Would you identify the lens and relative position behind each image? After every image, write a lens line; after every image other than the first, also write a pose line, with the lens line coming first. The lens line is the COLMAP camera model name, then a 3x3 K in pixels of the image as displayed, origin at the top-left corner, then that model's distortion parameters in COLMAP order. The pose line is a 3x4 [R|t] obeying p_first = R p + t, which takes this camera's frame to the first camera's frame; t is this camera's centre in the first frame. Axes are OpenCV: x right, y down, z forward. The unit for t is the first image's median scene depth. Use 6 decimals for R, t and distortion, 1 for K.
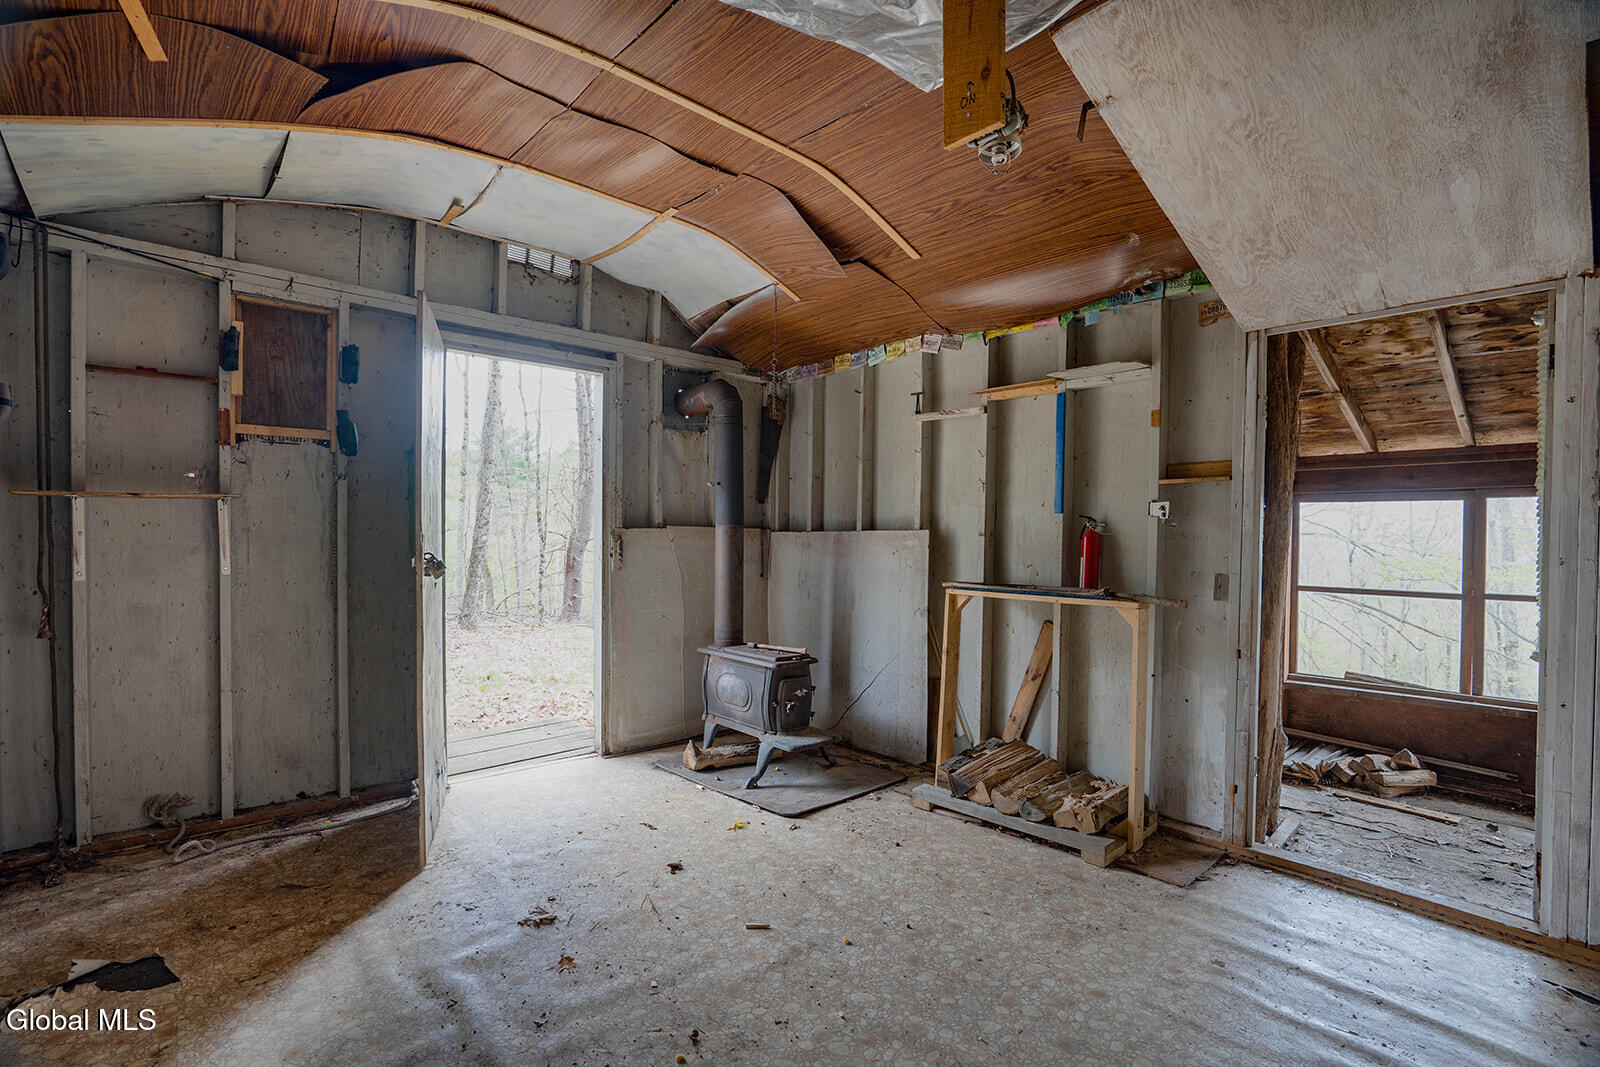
lens RADIAL K [[739.6, 0, 796.0], [0, 739.6, 539.1], [0, 0, 1]] dist [-0.020565, 0.000401]
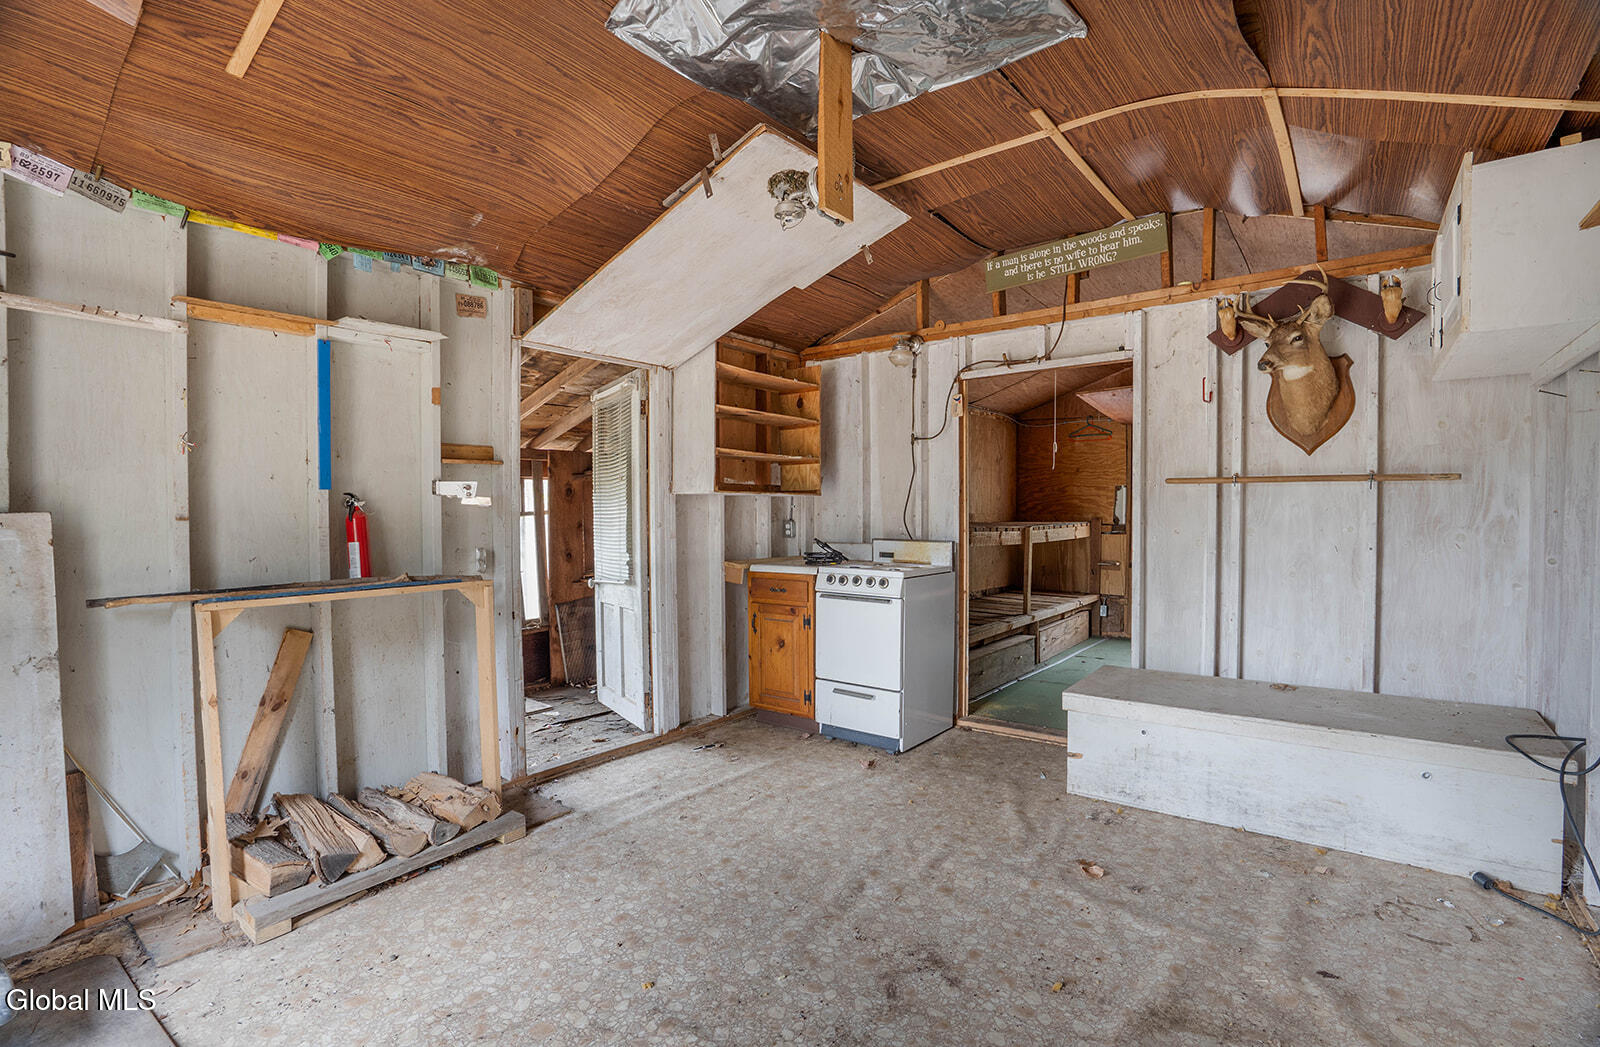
lens RADIAL K [[752.3, 0, 797.6], [0, 752.3, 523.5], [0, 0, 1]] dist [-0.053662, 0.018269]
pose [[-0.186489, -0.024816, 0.982144, -0.633858], [0.014387, 0.999505, 0.027987, -0.014945], [-0.982352, 0.019349, -0.186039, 0.770585]]
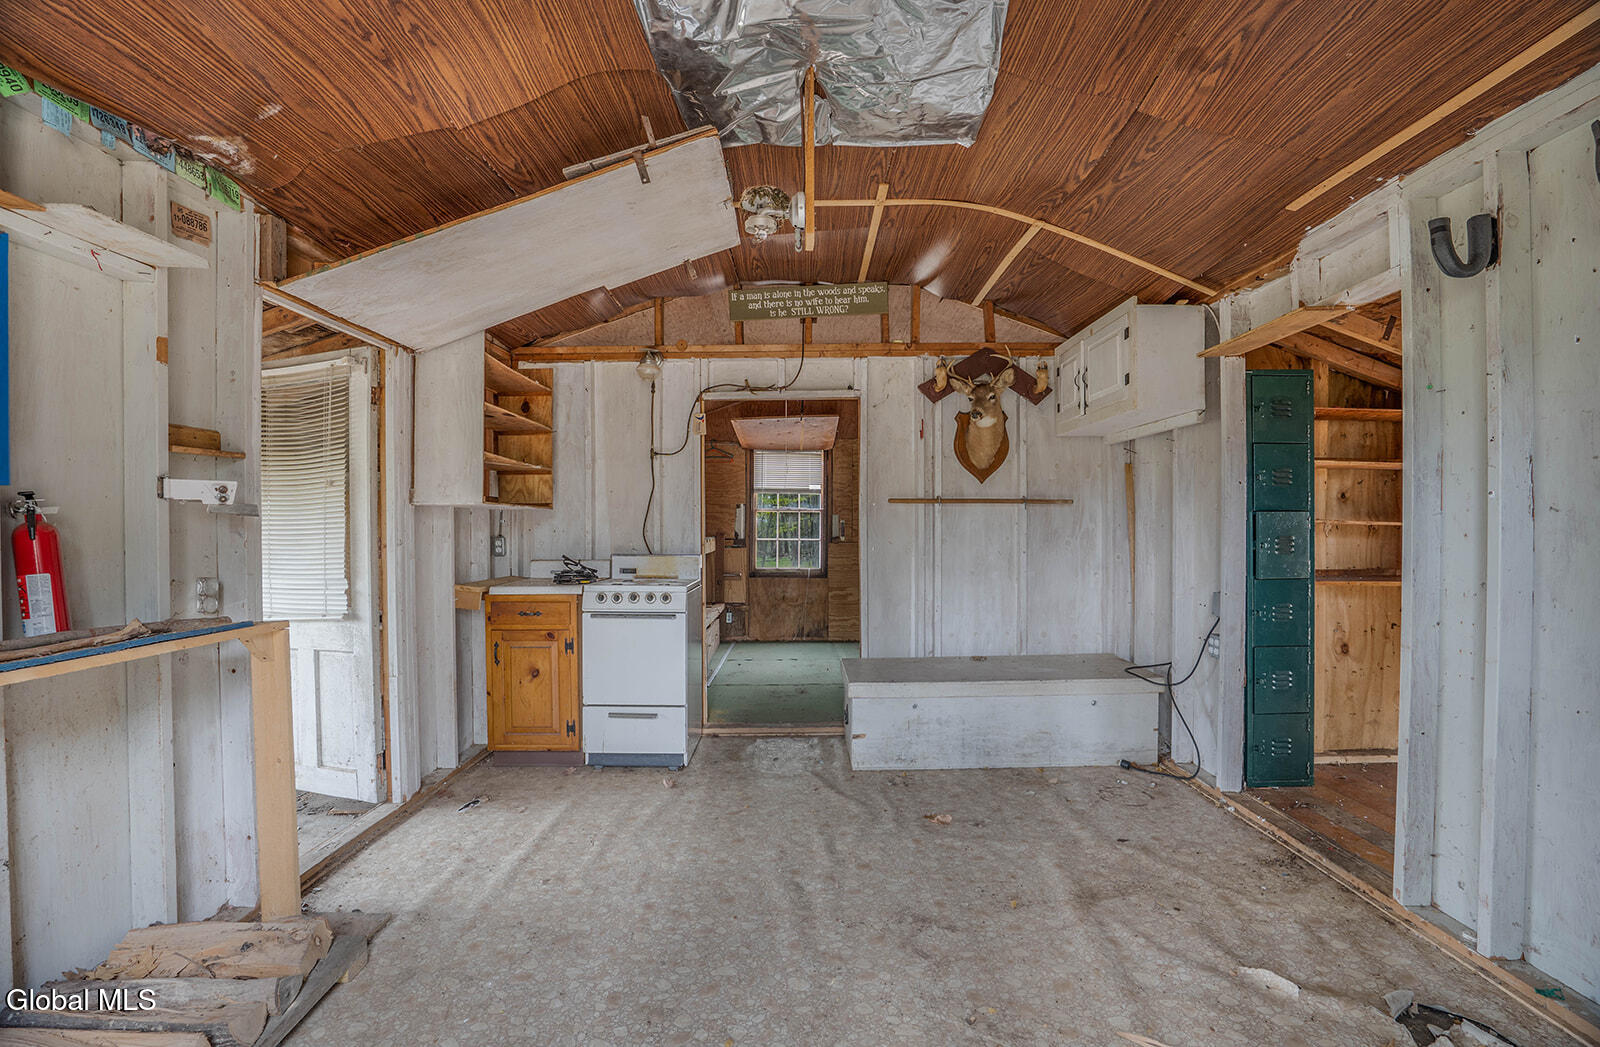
lens RADIAL K [[752.3, 0, 802.4], [0, 752.3, 524.7], [0, 0, 1]] dist [-0.053662, 0.018269]
pose [[-0.754327, -0.004792, 0.656482, -0.399179], [0.005330, 0.999896, 0.013422, -0.015167], [-0.656478, 0.013624, -0.754223, 1.210968]]
